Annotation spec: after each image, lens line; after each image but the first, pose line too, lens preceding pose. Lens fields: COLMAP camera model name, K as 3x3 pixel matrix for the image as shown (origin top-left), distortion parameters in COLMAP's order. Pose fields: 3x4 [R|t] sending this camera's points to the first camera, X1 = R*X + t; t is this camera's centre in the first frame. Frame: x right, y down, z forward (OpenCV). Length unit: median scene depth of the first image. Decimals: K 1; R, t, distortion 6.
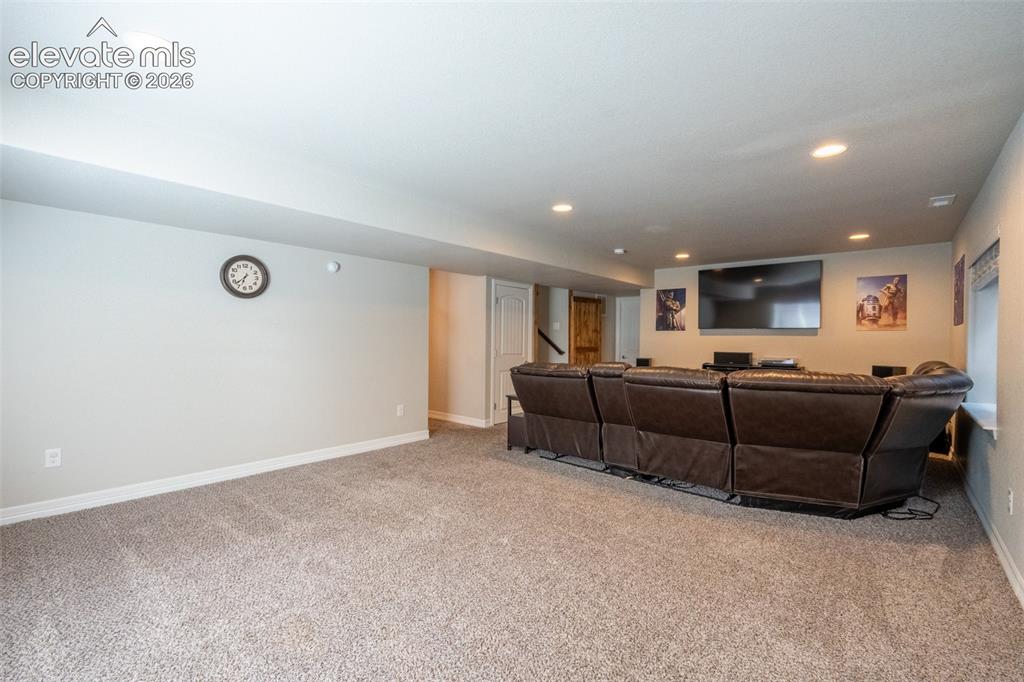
lens RADIAL K [[457.3, 0, 508.8], [0, 457.3, 338.5], [0, 0, 1]] dist [0.002719, -0.000183]
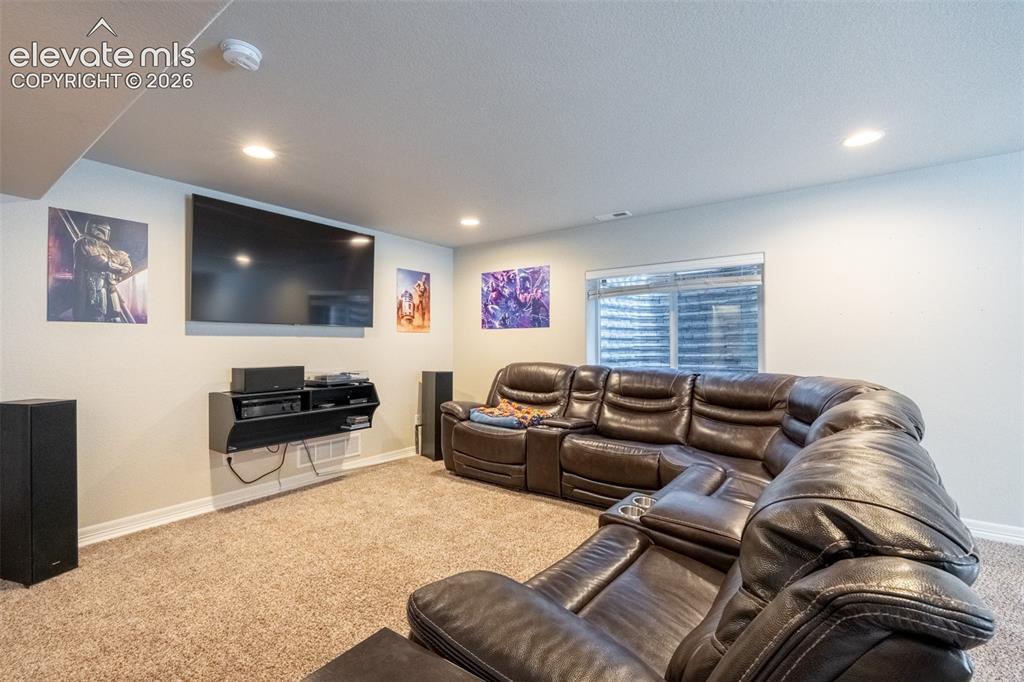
lens RADIAL K [[457.3, 0, 502.5], [0, 457.3, 338.9], [0, 0, 1]] dist [0.002719, -0.000183]
pose [[-0.083037, 0.002235, 0.996544, -0.079891], [0.000907, 0.999997, -0.002168, -0.002018], [-0.996546, 0.000724, -0.083039, 0.843378]]
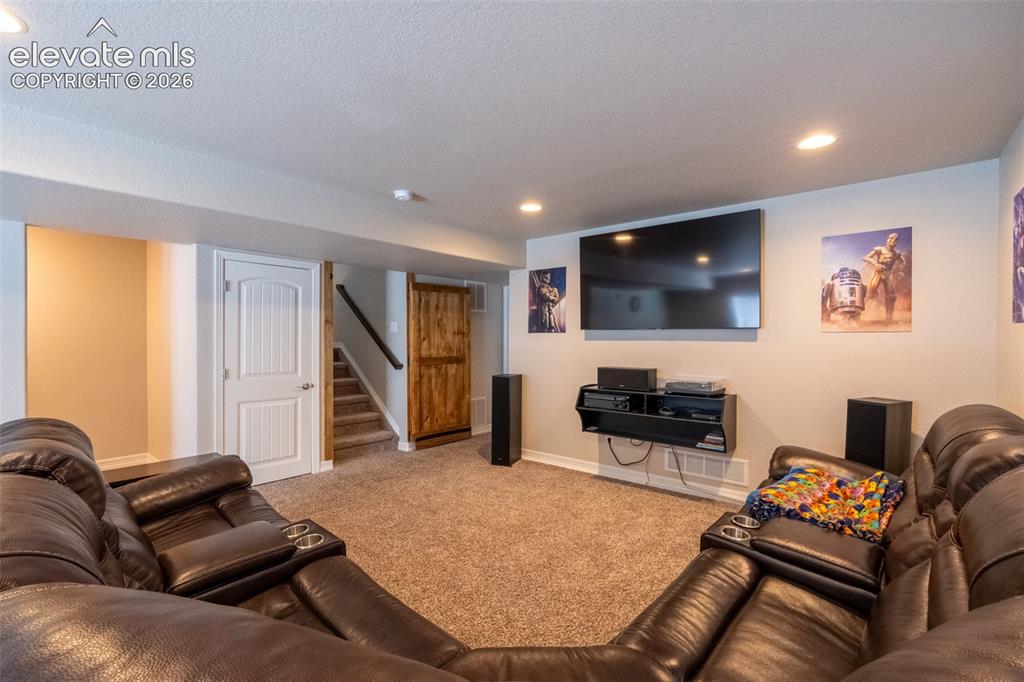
lens RADIAL K [[457.3, 0, 506.5], [0, 457.3, 338.6], [0, 0, 1]] dist [0.002719, -0.000183]
pose [[0.999914, -0.009667, 0.008894, 0.354251], [0.009627, 0.999943, 0.004602, -0.015120], [-0.008938, -0.004516, 0.999950, 0.426146]]
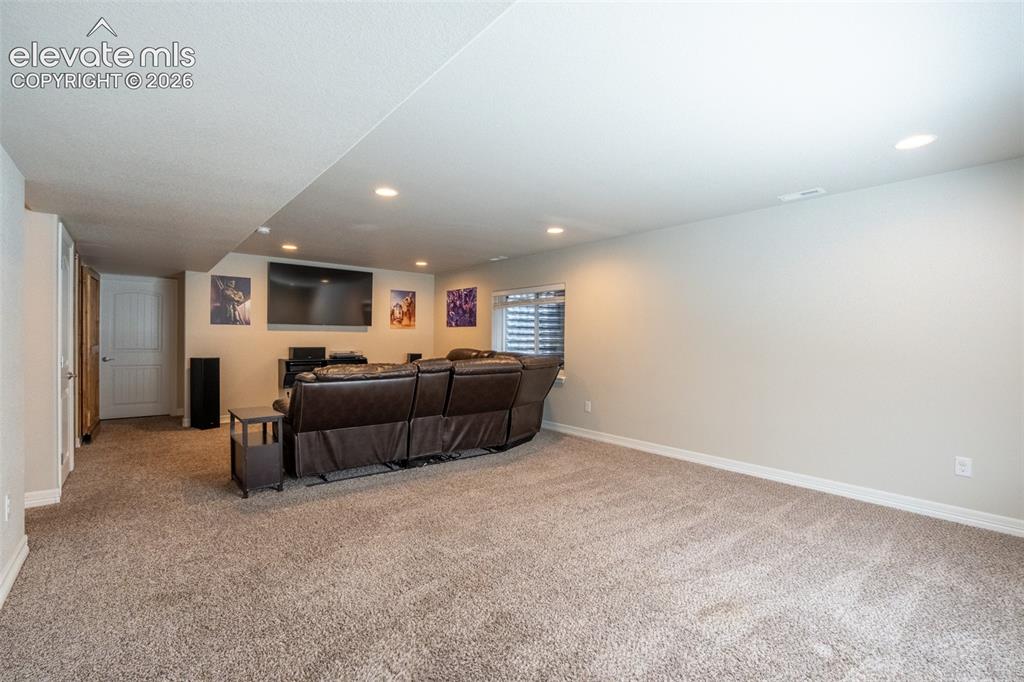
lens RADIAL K [[457.3, 0, 503.7], [0, 457.3, 337.1], [0, 0, 1]] dist [0.002719, -0.000183]
pose [[0.166618, -0.006735, 0.985998, -0.509173], [-0.007479, 0.999939, 0.008094, -0.005021], [-0.985993, -0.008723, 0.166558, 0.421557]]
